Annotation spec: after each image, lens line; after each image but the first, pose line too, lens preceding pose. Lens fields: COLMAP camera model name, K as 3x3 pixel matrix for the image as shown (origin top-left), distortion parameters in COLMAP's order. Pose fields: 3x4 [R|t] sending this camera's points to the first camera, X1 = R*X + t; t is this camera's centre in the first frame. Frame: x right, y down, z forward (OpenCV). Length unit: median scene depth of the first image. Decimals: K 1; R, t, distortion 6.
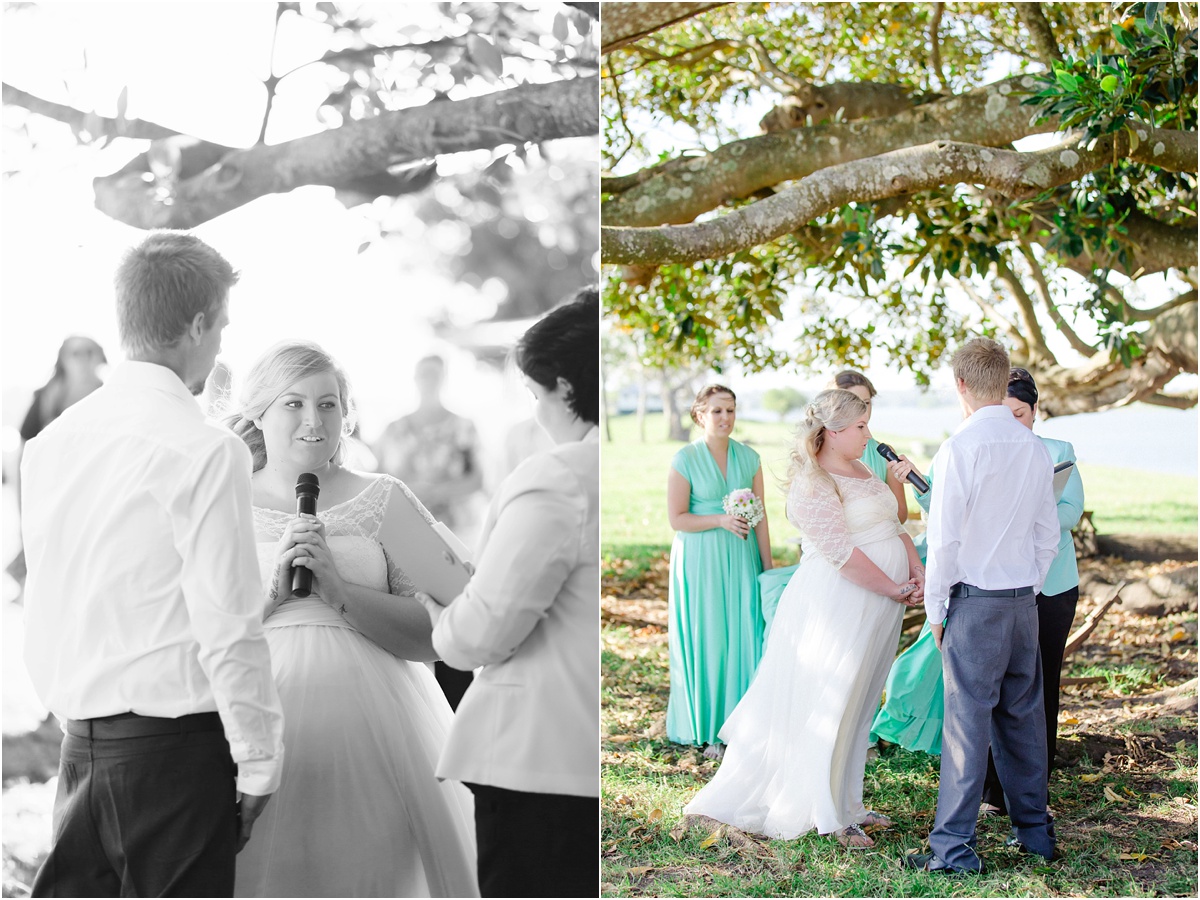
lens RADIAL K [[4540.3, 0, 600.0], [0, 4540.3, 450.0], [0, 0, 1]] dist [1.117225, -27.107917]
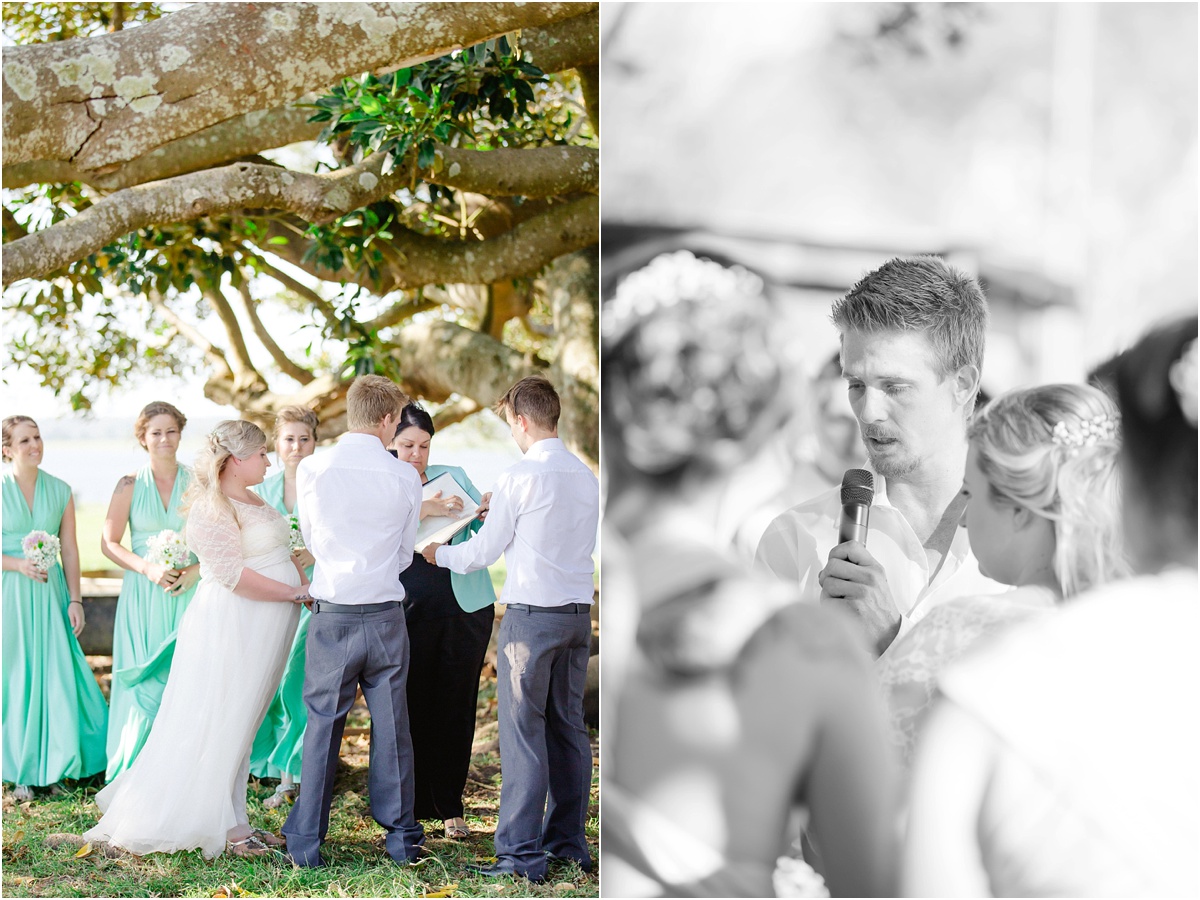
lens RADIAL K [[3421.5, 0, 600.0], [0, 3421.5, 450.0], [0, 0, 1]] dist [0.027090, -0.801039]
pose [[0.993042, -0.000322, 0.117763, 0.064219], [0.000882, 0.999989, -0.004710, -0.003532], [-0.117760, 0.004781, 0.993031, 0.273390]]
